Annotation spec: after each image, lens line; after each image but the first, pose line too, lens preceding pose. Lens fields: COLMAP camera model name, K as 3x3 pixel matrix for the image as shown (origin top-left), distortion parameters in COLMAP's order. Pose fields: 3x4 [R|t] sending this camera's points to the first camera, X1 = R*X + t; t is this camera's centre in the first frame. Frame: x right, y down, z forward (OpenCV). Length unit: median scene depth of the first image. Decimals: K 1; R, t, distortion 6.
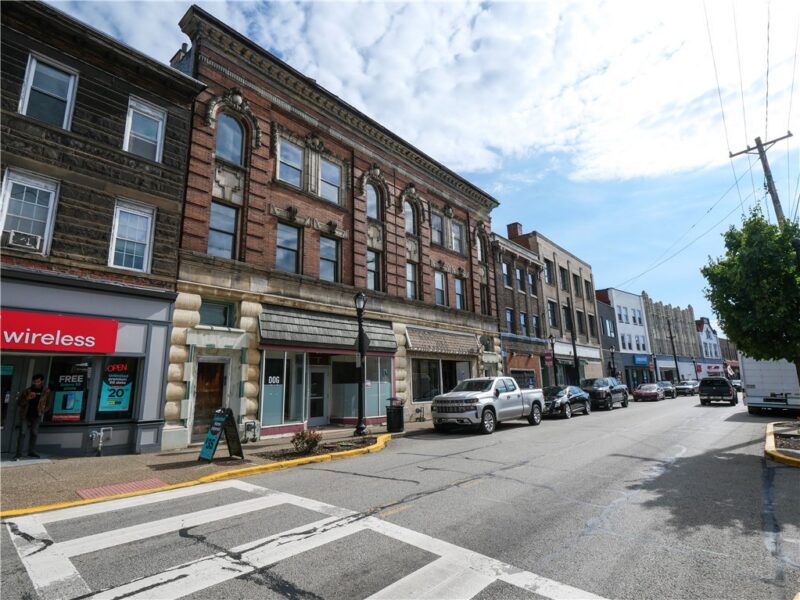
lens RADIAL K [[419.2, 0, 400.0], [0, 419.2, 300.0], [0, 0, 1]] dist [-0.004212, -0.000641]
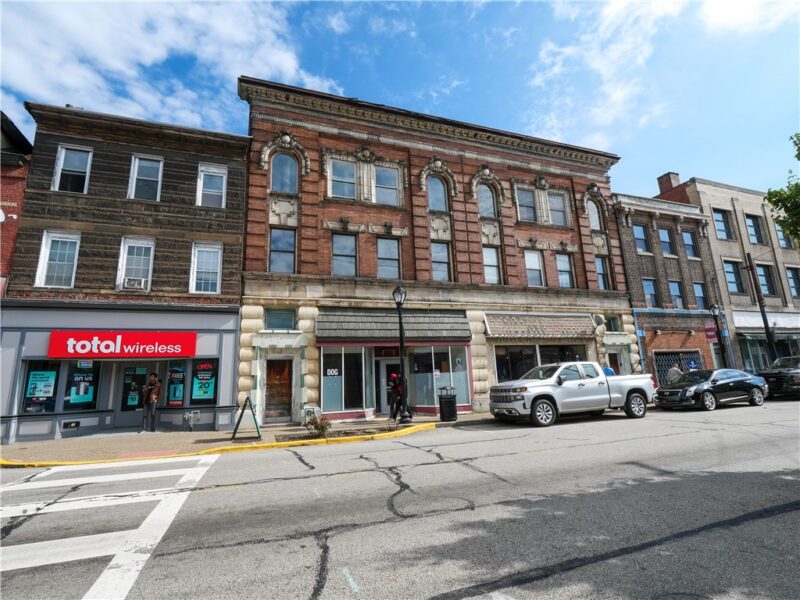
lens RADIAL K [[402.0, 0, 400.0], [0, 402.0, 300.0], [0, 0, 1]] dist [-0.005731, -0.000743]
pose [[0.878027, -0.107911, -0.466287, 0.358704], [0.116201, 0.993164, -0.011036, 0.025529], [0.464291, -0.044493, 0.884564, 0.111080]]
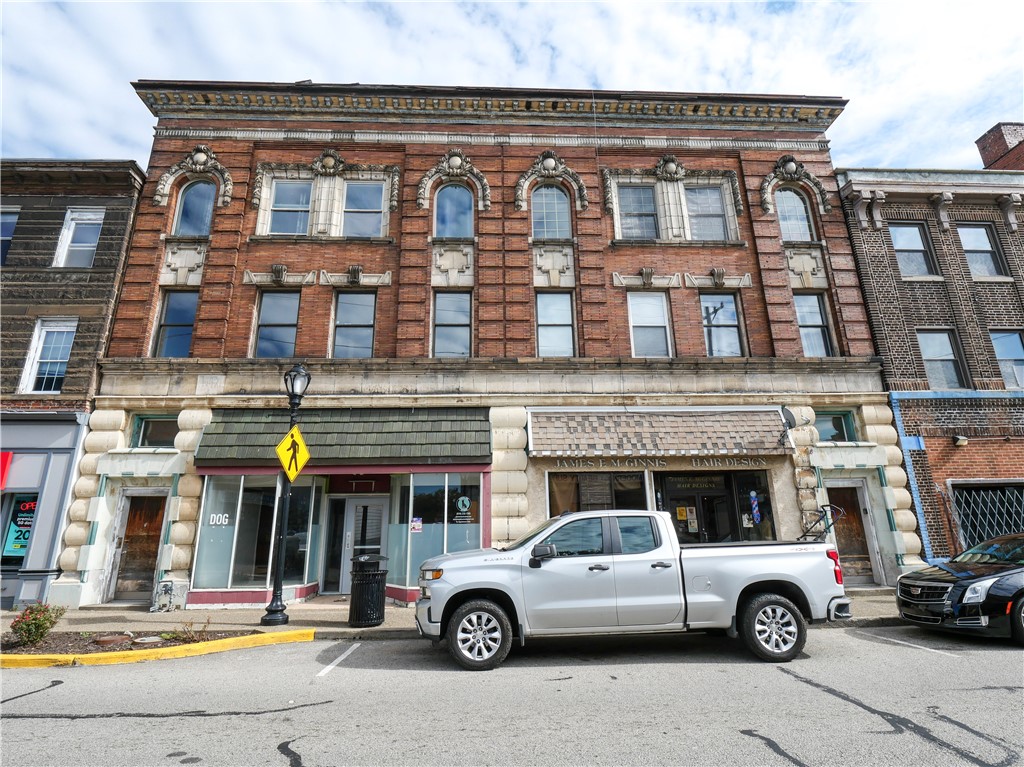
lens RADIAL K [[517.3, 0, 512.2], [0, 517.3, 375.7], [0, 0, 1]] dist [-0.009433, -0.001211]
pose [[0.689955, -0.187032, -0.699272, 0.587222], [0.144916, 0.982175, -0.119713, 0.119717], [0.709197, -0.018739, 0.704761, 0.683807]]
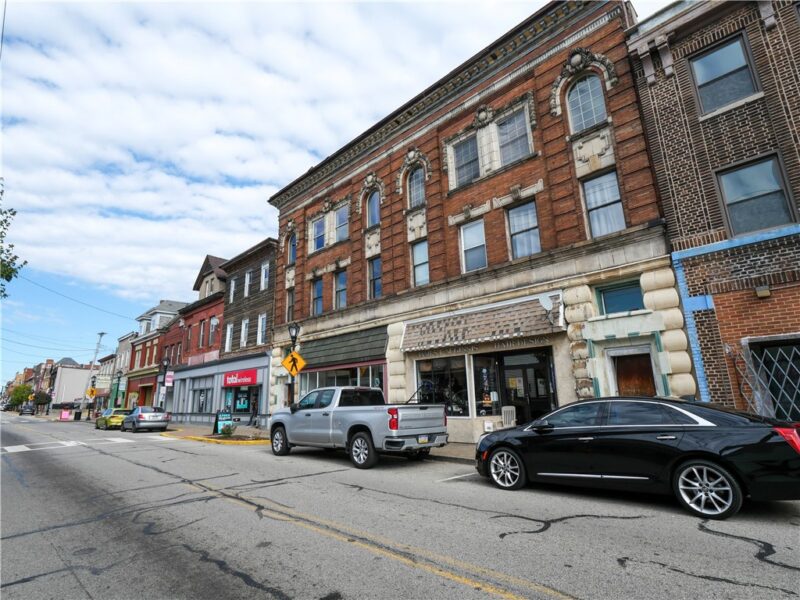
lens RADIAL K [[419.2, 0, 400.0], [0, 419.2, 300.0], [0, 0, 1]] dist [-0.004212, -0.000641]
pose [[-0.067563, -0.203495, -0.976742, 1.090438], [0.229217, 0.949627, -0.213701, 0.250034], [0.971028, -0.238324, -0.017515, 1.305491]]
